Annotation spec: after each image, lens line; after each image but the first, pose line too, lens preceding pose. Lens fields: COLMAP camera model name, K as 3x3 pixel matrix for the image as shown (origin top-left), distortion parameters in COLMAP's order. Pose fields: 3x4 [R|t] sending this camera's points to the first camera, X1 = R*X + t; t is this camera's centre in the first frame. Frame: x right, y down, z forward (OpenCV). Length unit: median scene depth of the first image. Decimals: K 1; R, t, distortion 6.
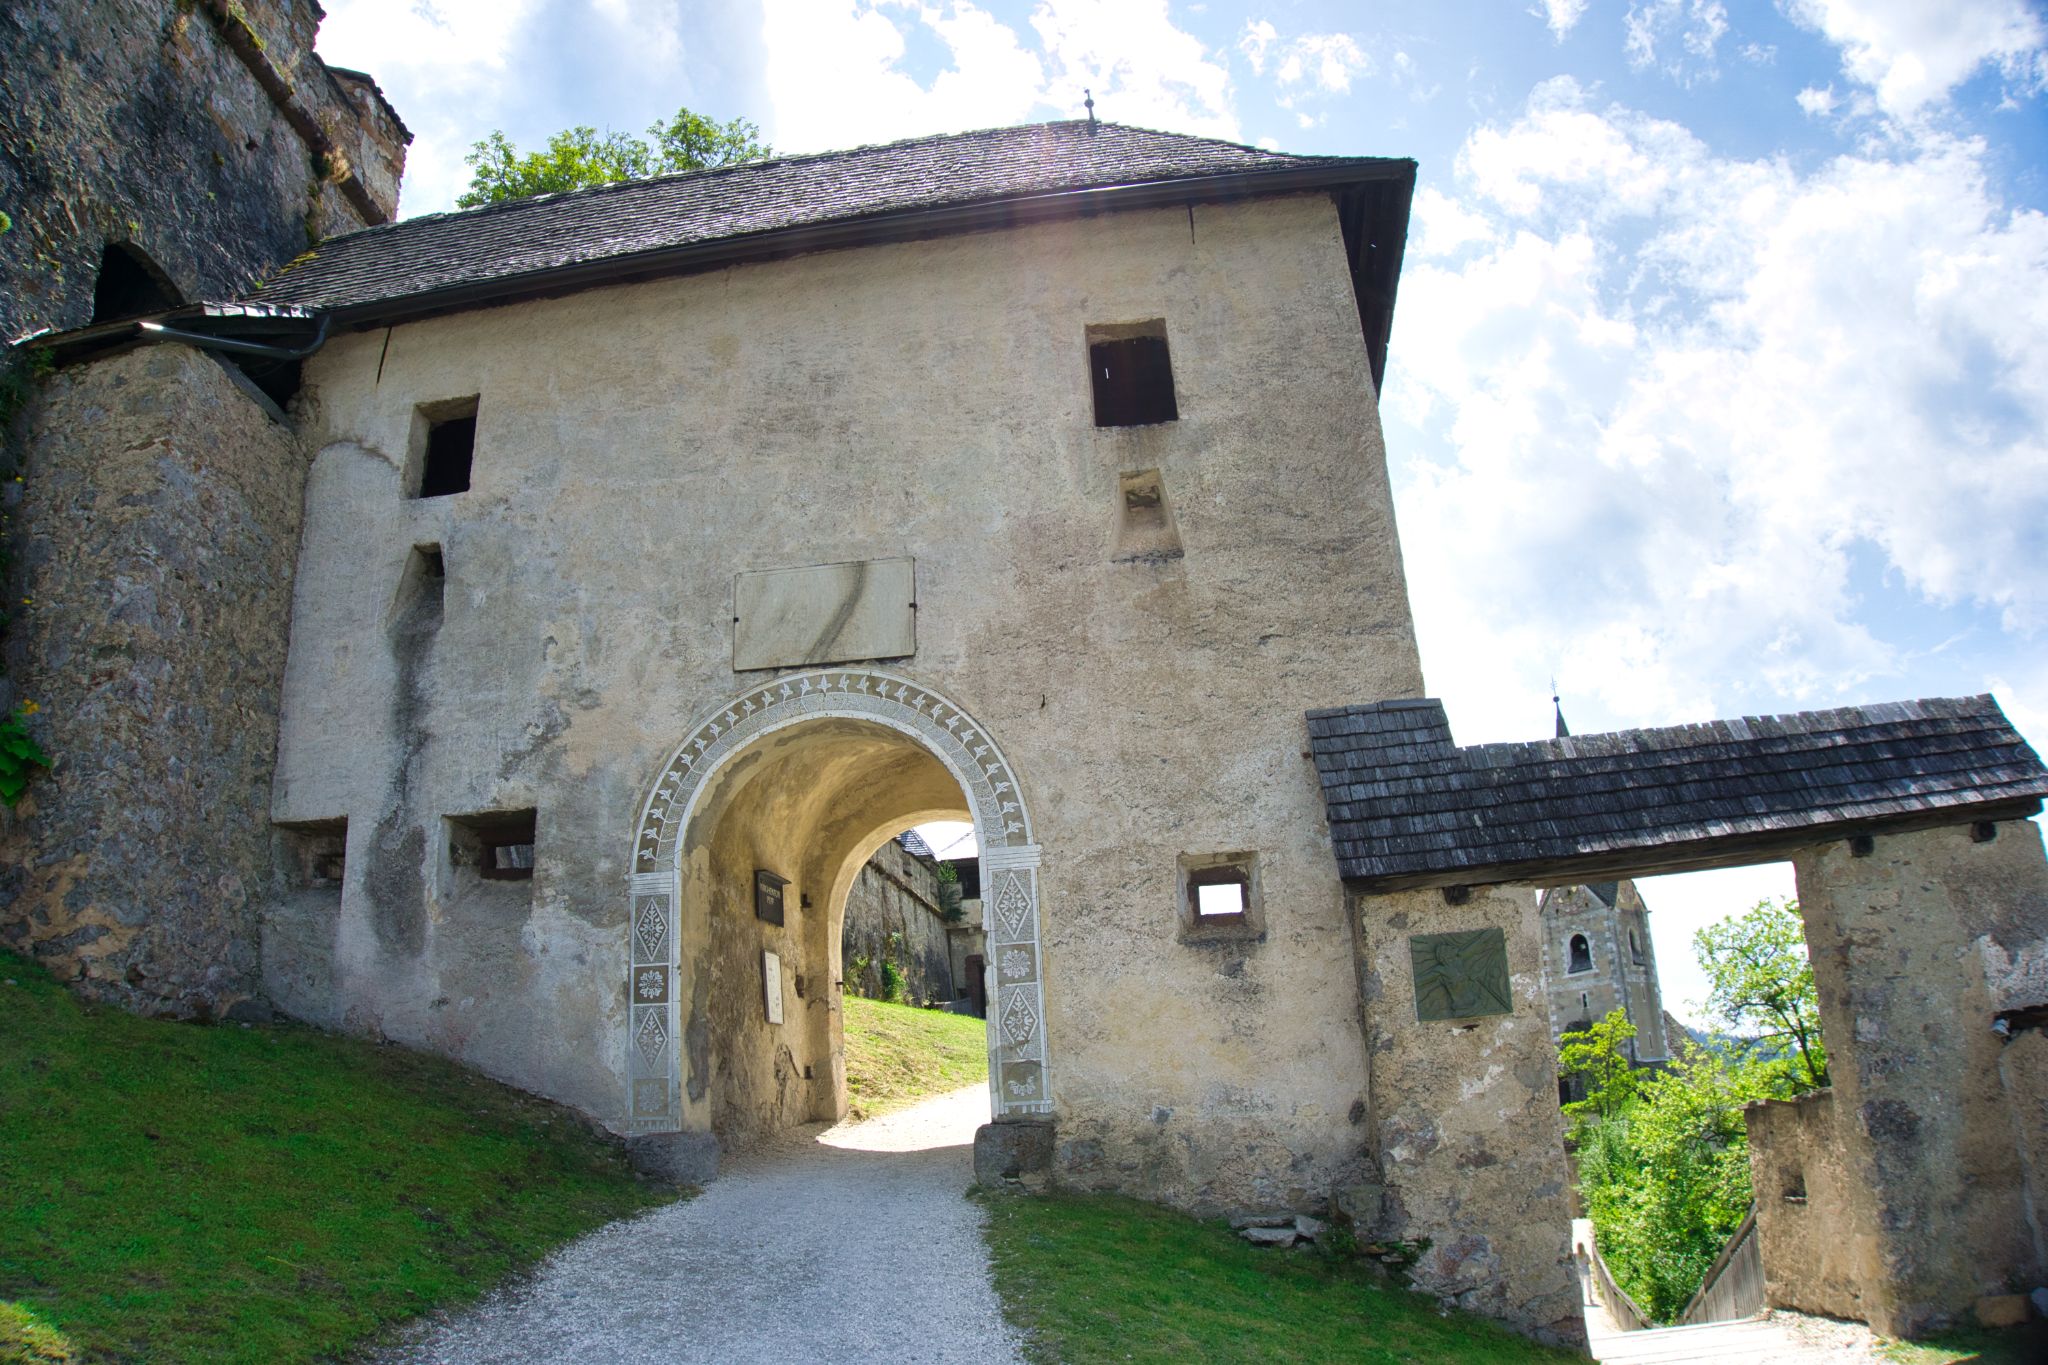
lens RADIAL K [[1460.9, 0, 1024.0], [0, 1460.9, 682.5], [0, 0, 1]] dist [-0.234212, 0.084328]
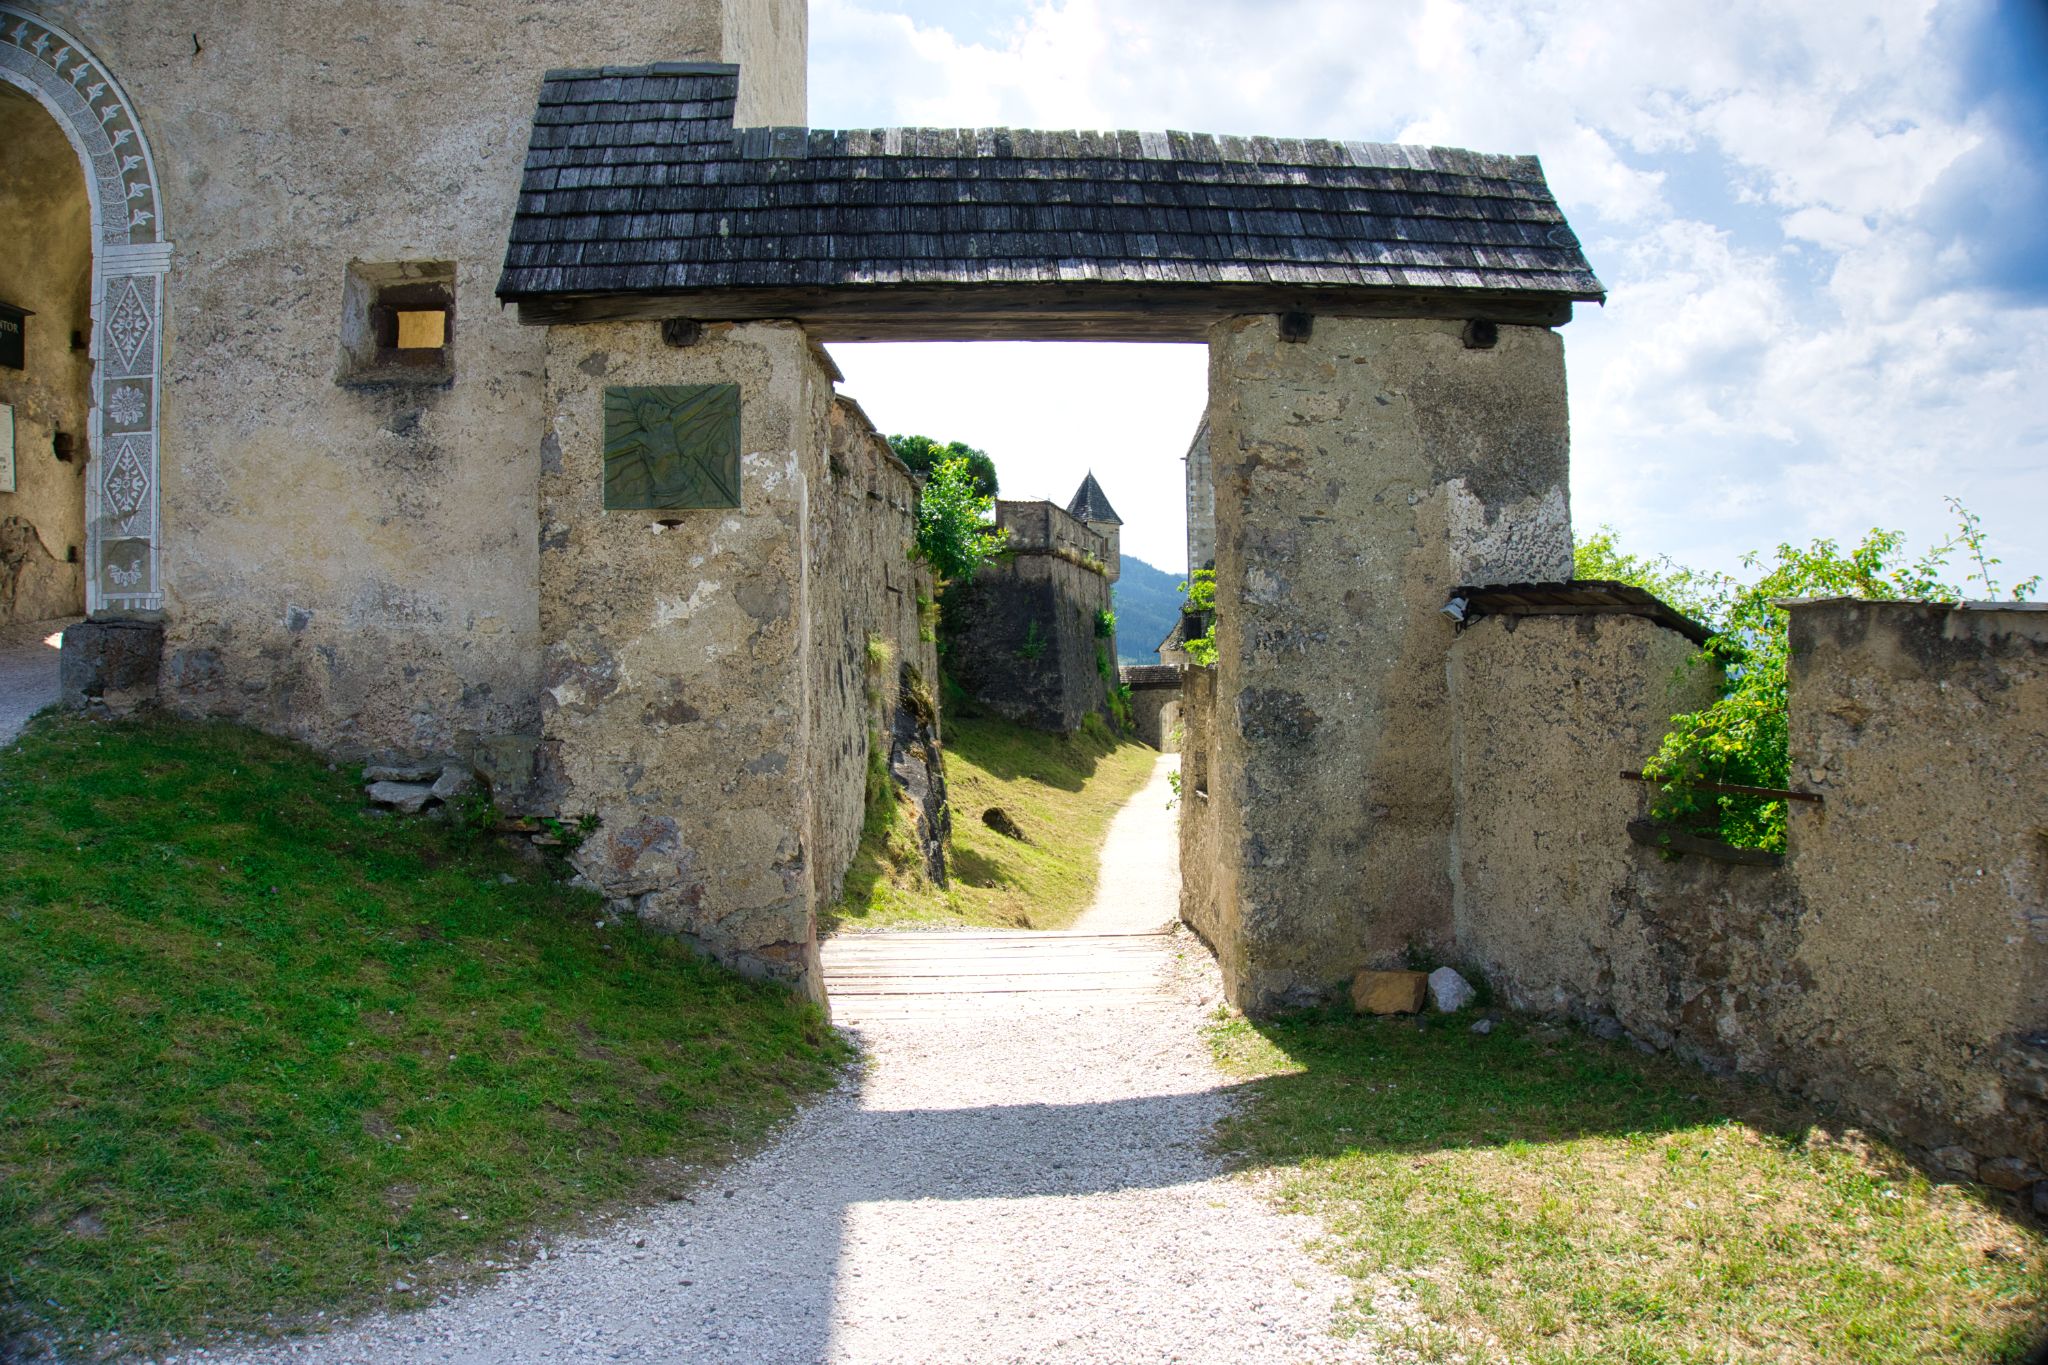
lens RADIAL K [[1460.9, 0, 1024.0], [0, 1460.9, 682.5], [0, 0, 1]] dist [-0.234212, 0.084328]
pose [[0.974567, 0.035454, 0.221275, 0.316982], [-0.106459, 0.942120, 0.317927, 0.072104], [-0.197195, -0.333397, 0.921933, 0.276167]]
